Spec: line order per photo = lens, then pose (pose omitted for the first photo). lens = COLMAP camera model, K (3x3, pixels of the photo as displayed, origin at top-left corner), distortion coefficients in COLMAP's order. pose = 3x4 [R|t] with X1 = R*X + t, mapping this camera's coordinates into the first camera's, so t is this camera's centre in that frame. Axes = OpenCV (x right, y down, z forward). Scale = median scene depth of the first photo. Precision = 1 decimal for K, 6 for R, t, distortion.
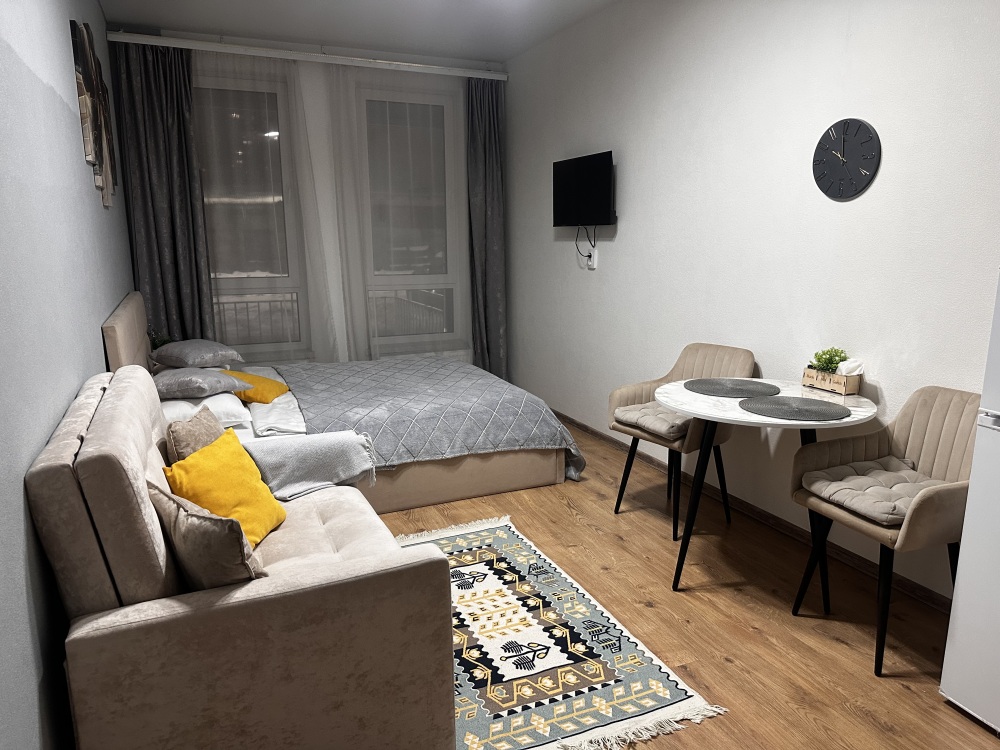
lens RADIAL K [[709.9, 0, 500.0], [0, 709.9, 375.0], [0, 0, 1]] dist [0.032519, -0.041190]
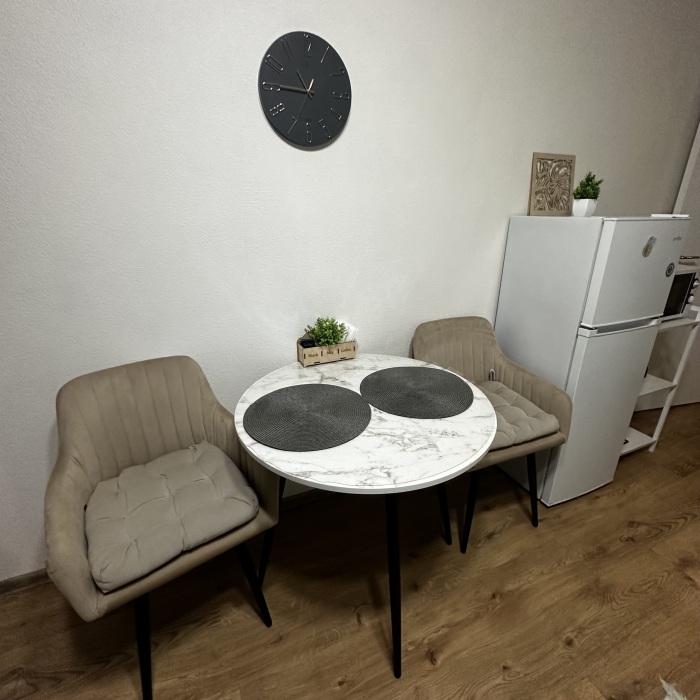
lens RADIAL K [[373.7, 0, 350.0], [0, 373.7, 350.0], [0, 0, 1]] dist [0.000744, -0.000463]
pose [[-0.010911, -0.352495, 0.935750, -0.014502], [0.186579, 0.918653, 0.348230, -0.167299], [-0.982379, 0.178391, 0.055744, 0.951837]]
